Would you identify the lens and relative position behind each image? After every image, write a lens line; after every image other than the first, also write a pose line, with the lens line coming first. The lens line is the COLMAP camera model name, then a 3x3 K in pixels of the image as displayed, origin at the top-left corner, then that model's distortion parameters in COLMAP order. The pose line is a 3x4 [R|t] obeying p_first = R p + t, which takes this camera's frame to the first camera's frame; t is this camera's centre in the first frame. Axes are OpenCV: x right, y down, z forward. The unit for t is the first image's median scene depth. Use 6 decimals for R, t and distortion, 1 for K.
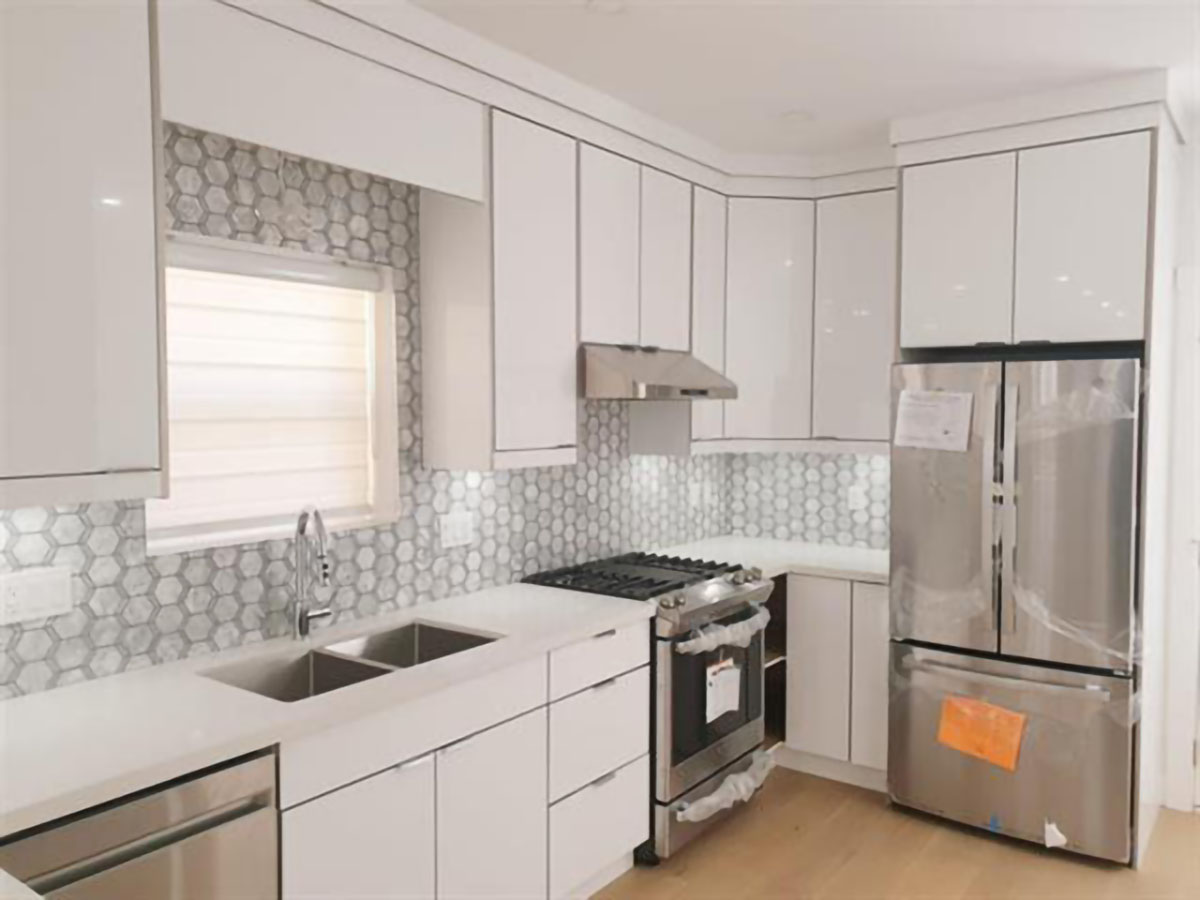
lens RADIAL K [[924.3, 0, 600.0], [0, 924.3, 450.0], [0, 0, 1]] dist [-0.000258, -0.000275]
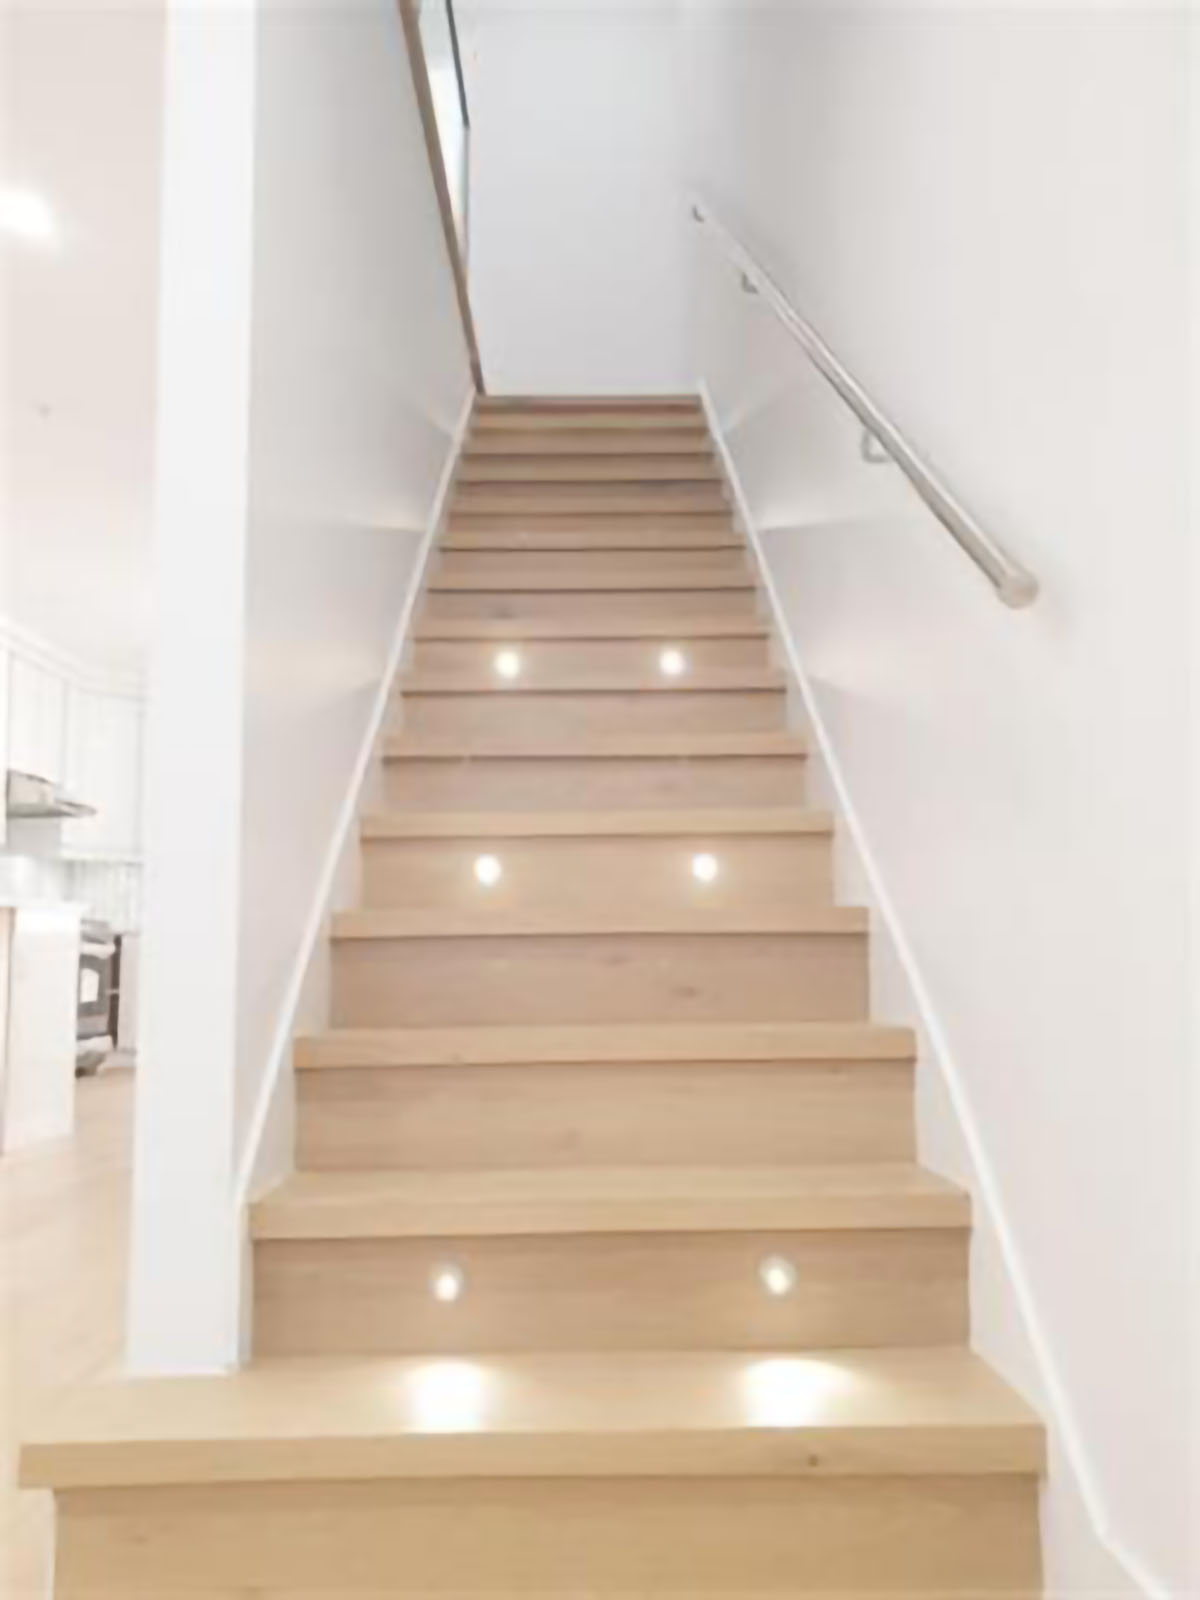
lens RADIAL K [[1232.4, 0, 600.0], [0, 1232.4, 800.0], [0, 0, 1]] dist [-0.000258, -0.000275]
pose [[0.791611, 0.059314, 0.608140, -0.475617], [0.042810, 0.987448, -0.152033, 0.291490], [-0.609524, 0.146385, 0.779135, -1.259008]]
